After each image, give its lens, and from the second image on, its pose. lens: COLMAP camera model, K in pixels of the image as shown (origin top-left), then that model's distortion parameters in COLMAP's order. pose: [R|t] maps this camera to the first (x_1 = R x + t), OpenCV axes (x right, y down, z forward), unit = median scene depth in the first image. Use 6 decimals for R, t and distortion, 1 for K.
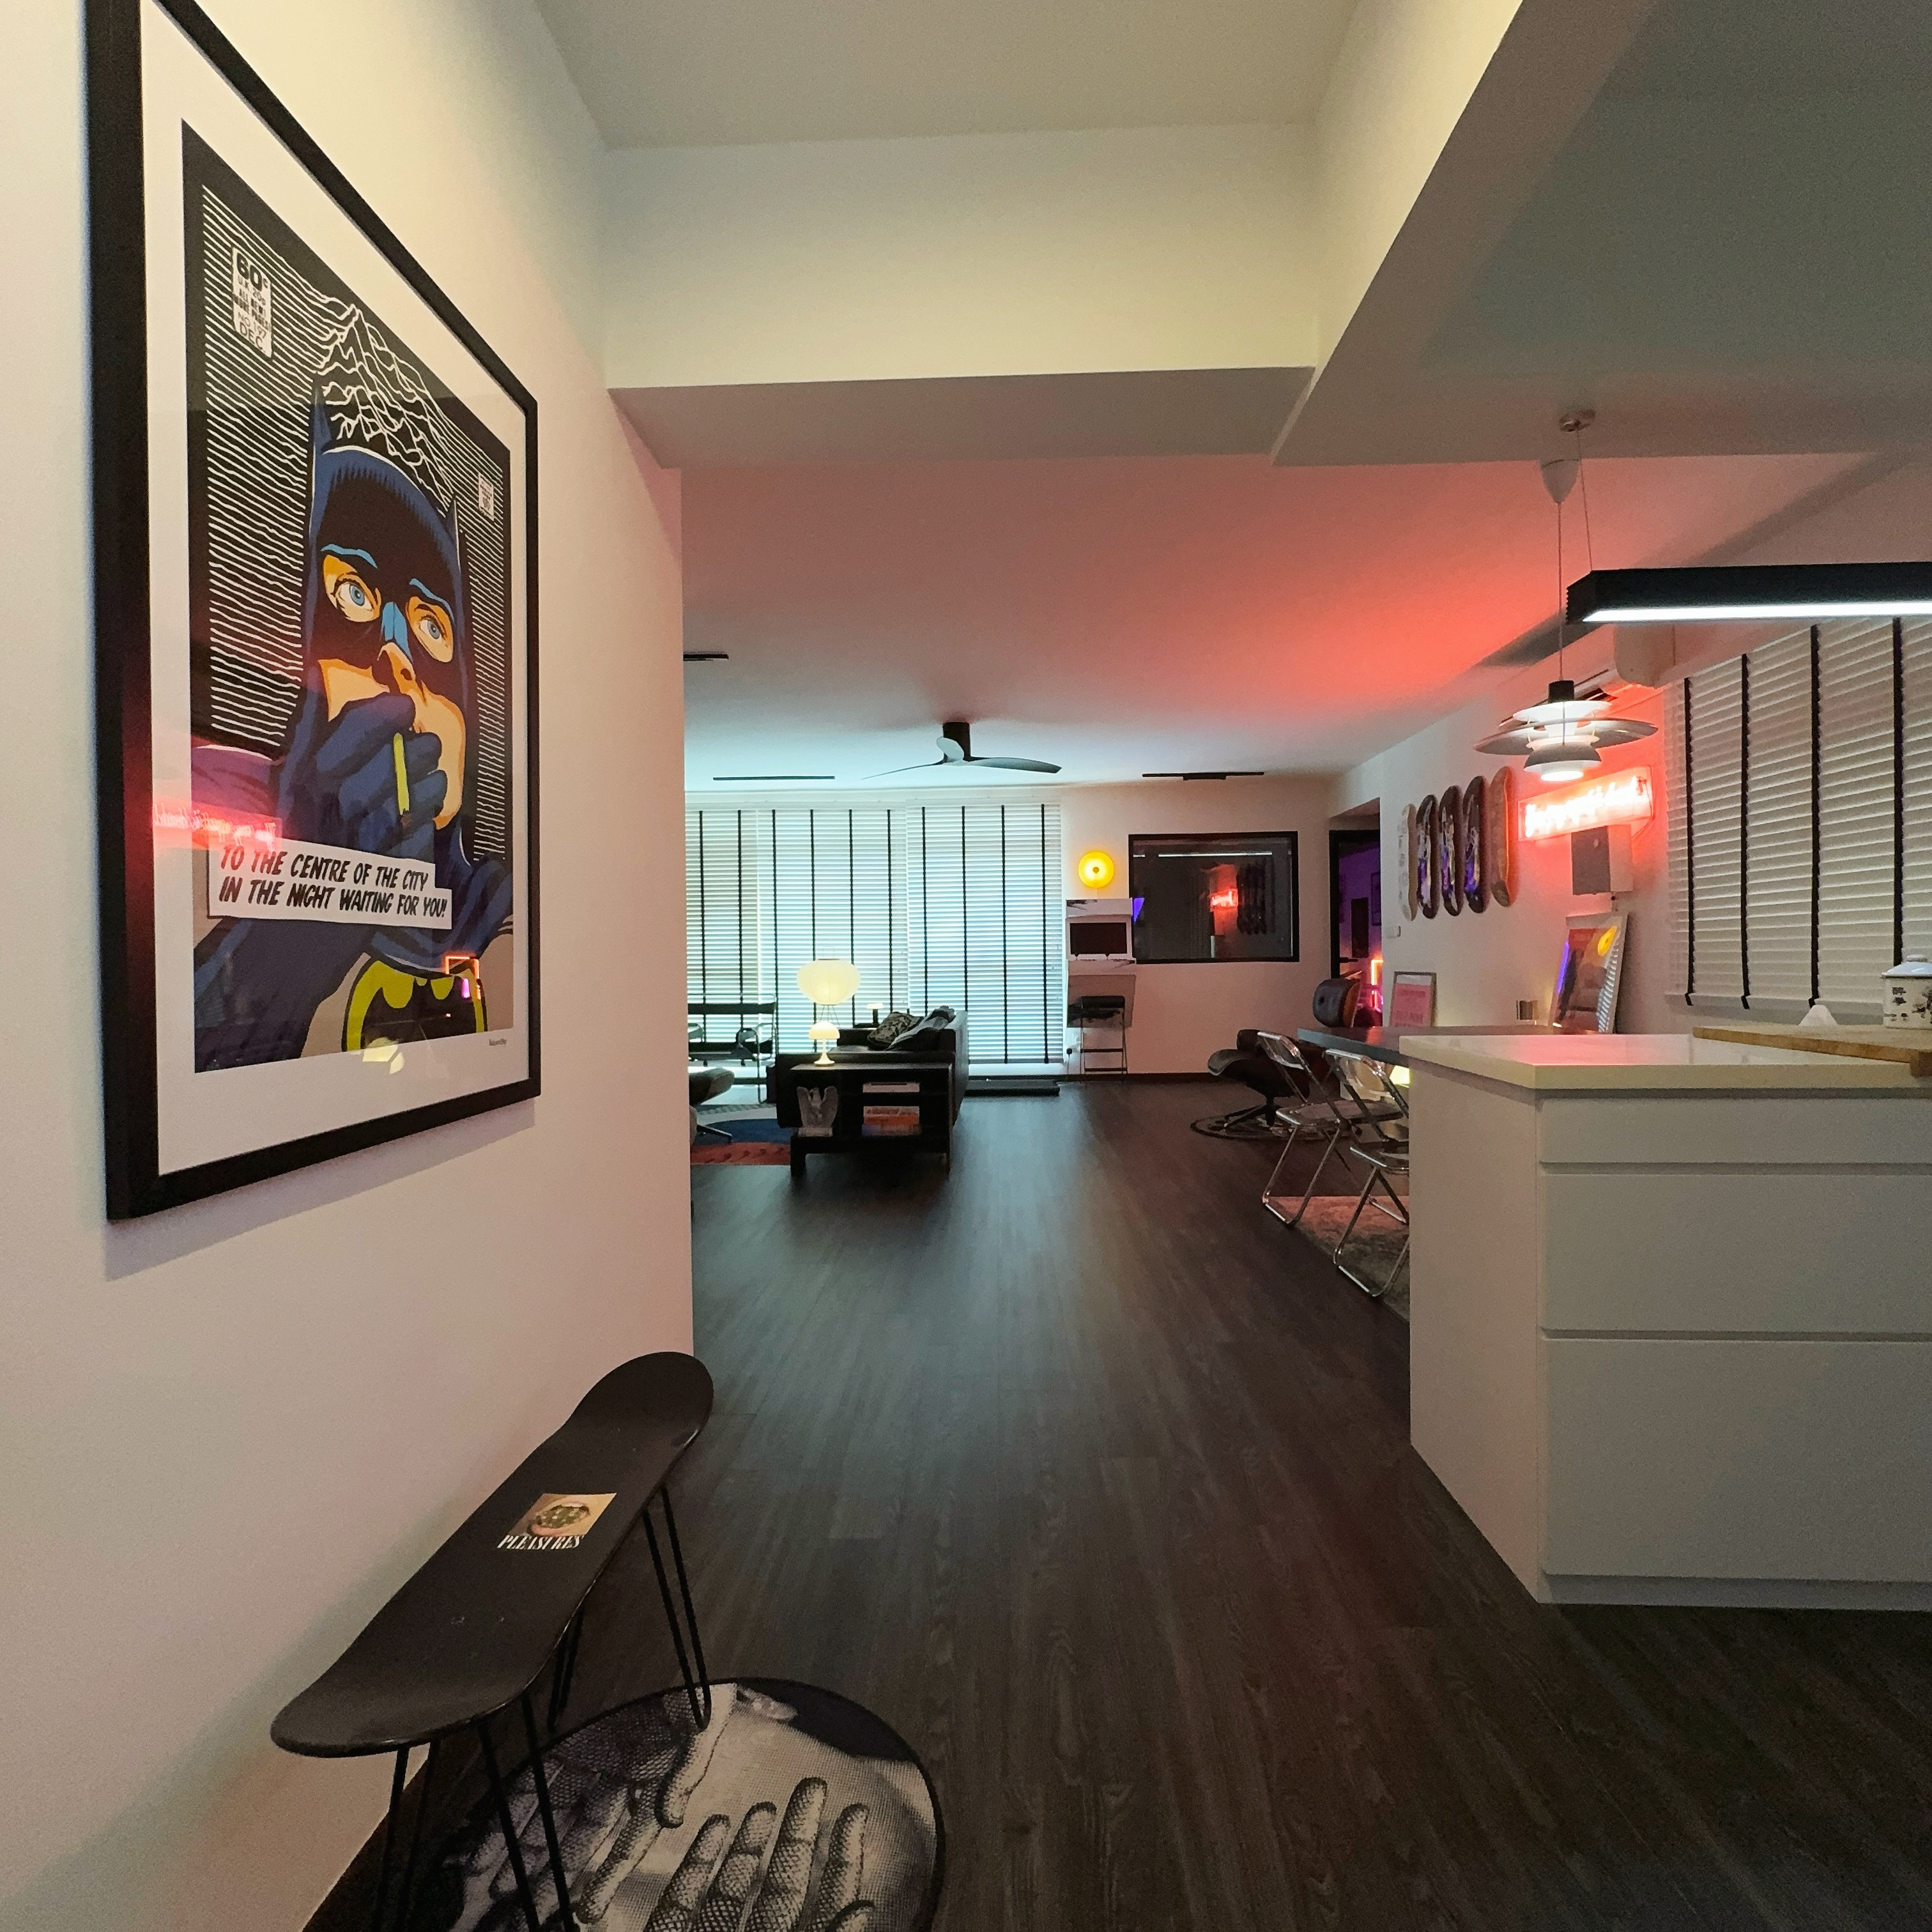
lens RADIAL K [[1029.5, 0, 966.0], [0, 1029.5, 966.0], [0, 0, 1]] dist [-0.004005, 0.000486]
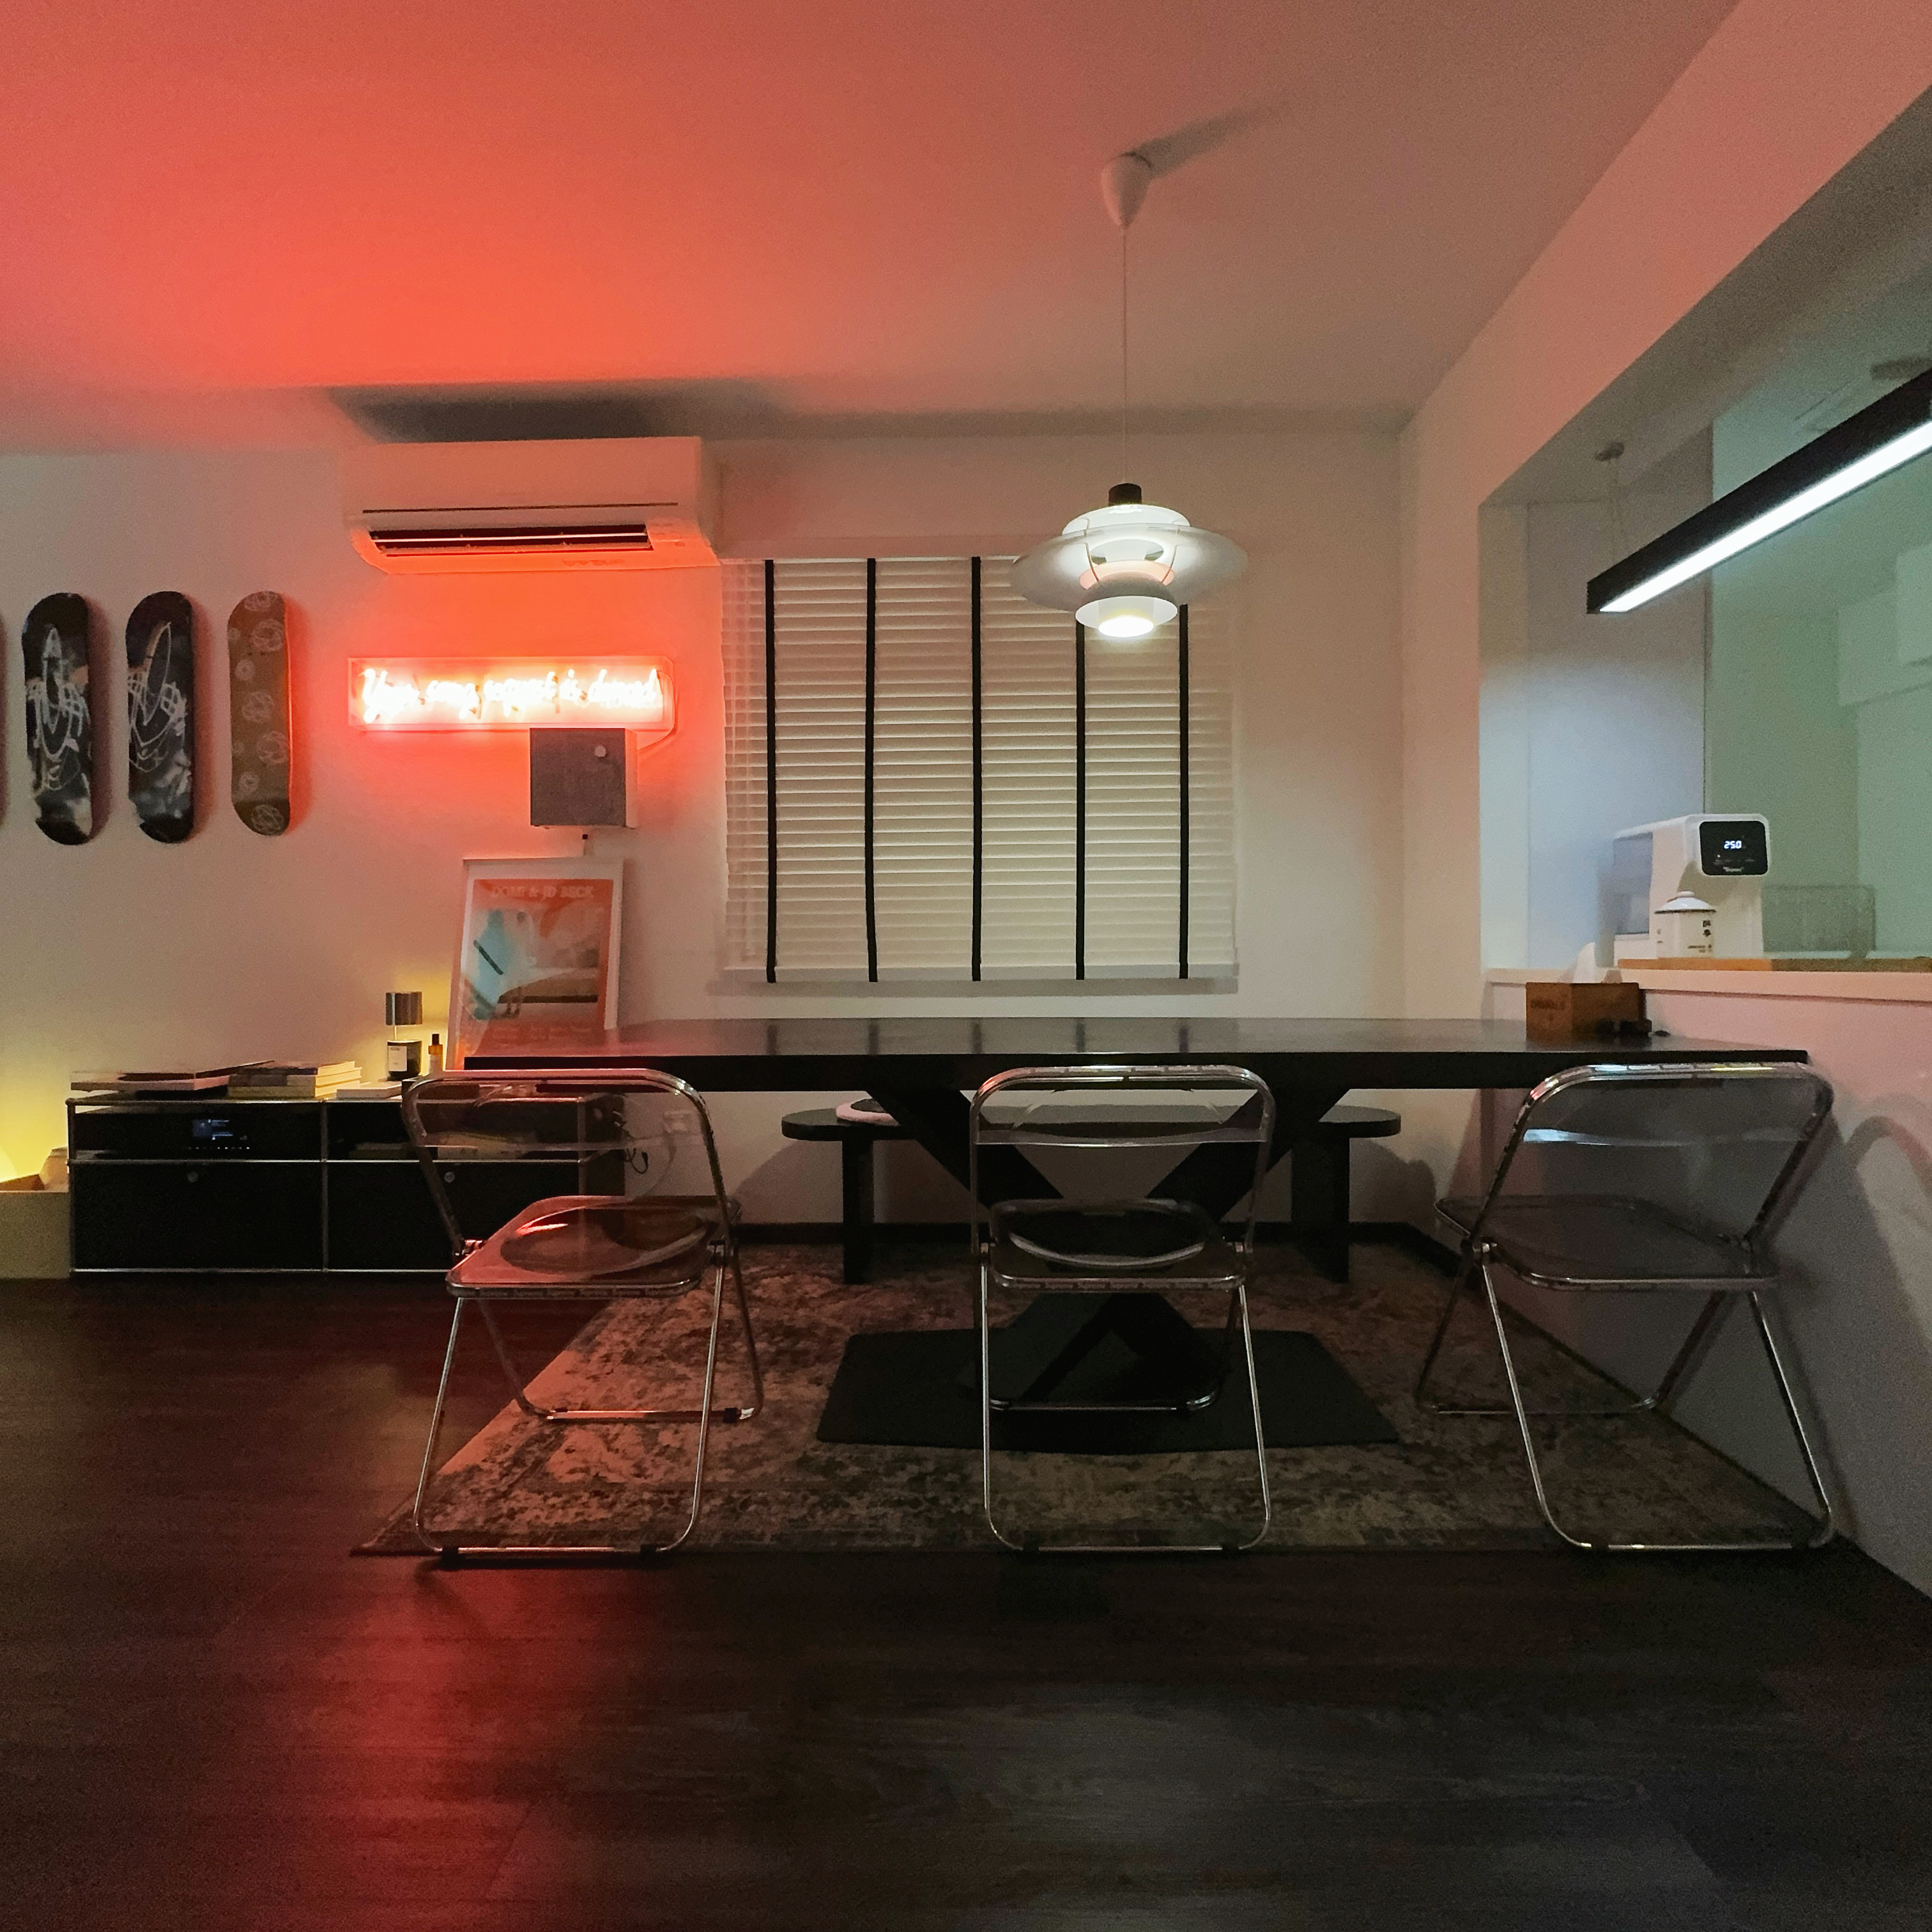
lens RADIAL K [[1029.5, 0, 966.0], [0, 1029.5, 966.0], [0, 0, 1]] dist [-0.004005, 0.000486]
pose [[-0.011064, 0.004839, 0.999927, -0.081596], [0.011028, 0.999928, -0.004717, 0.034074], [-0.999878, 0.010975, -0.011116, 0.935887]]
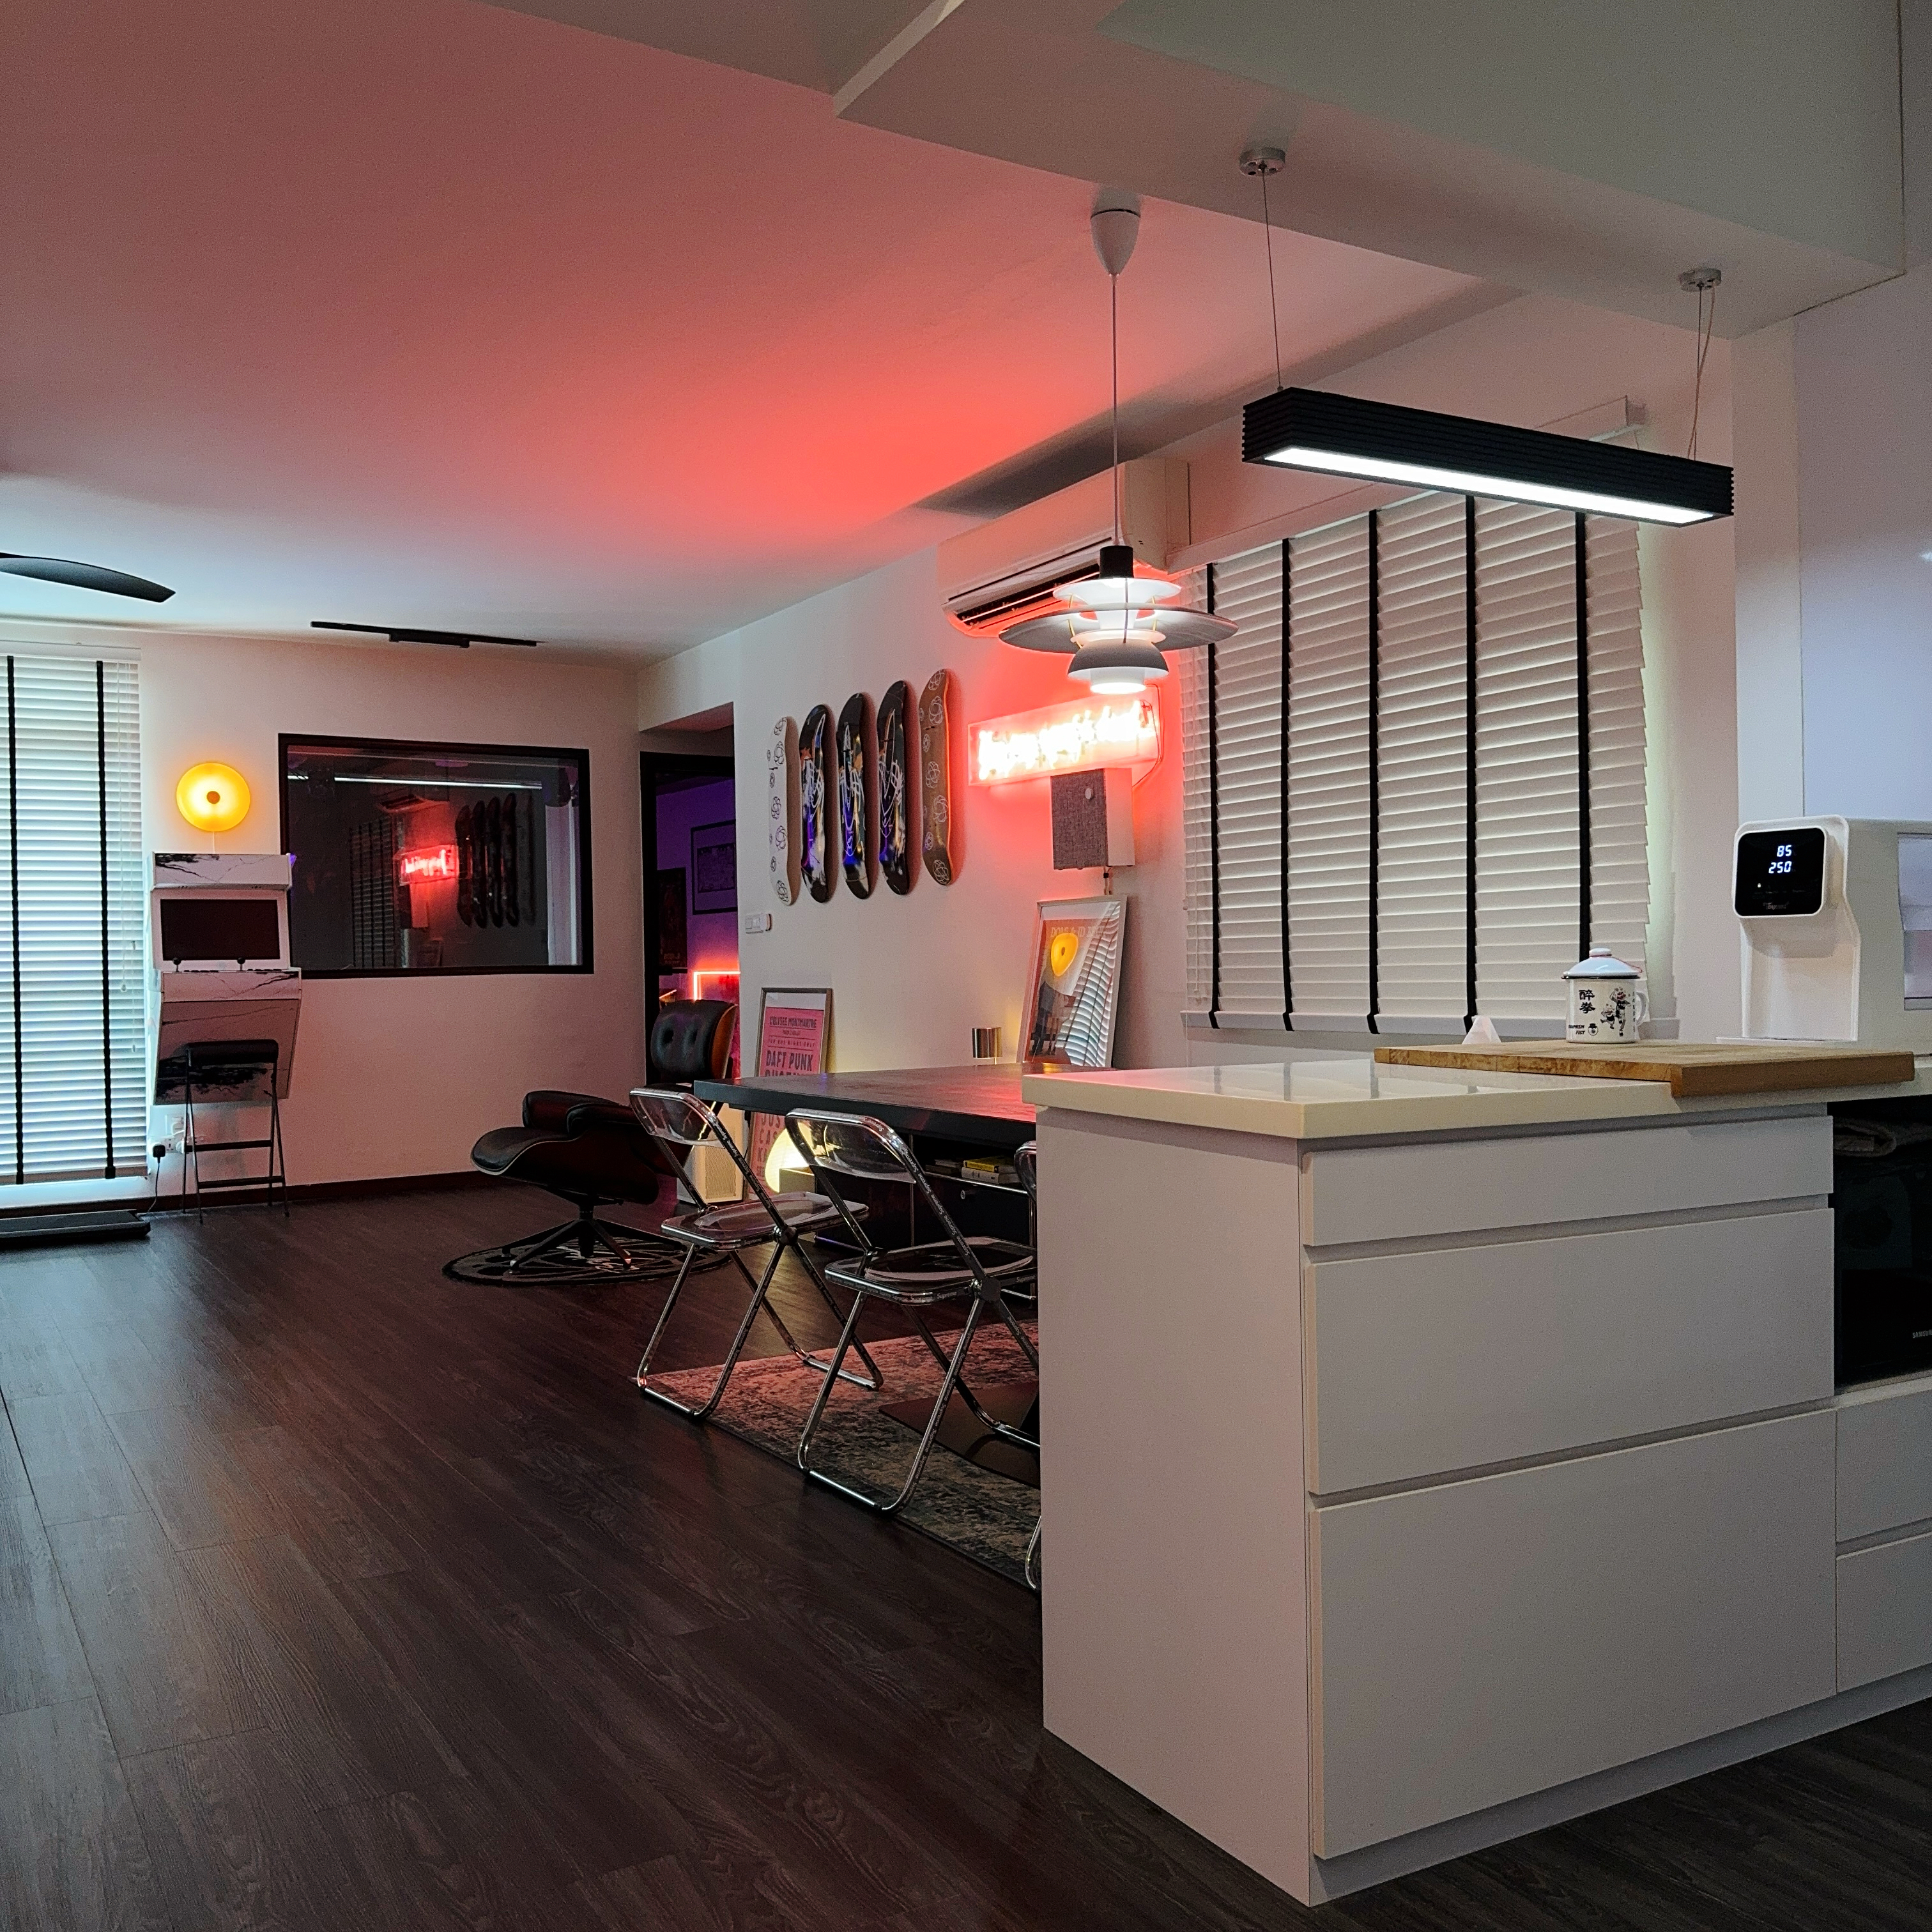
lens RADIAL K [[1801.4, 0, 964.7], [0, 1801.4, 971.6], [0, 0, 1]] dist [0.174982, -0.375221]
pose [[0.842761, -0.003136, 0.538278, -0.121405], [0.007595, 0.999953, -0.006064, 0.006102], [-0.538234, 0.009199, 0.842745, 0.045902]]
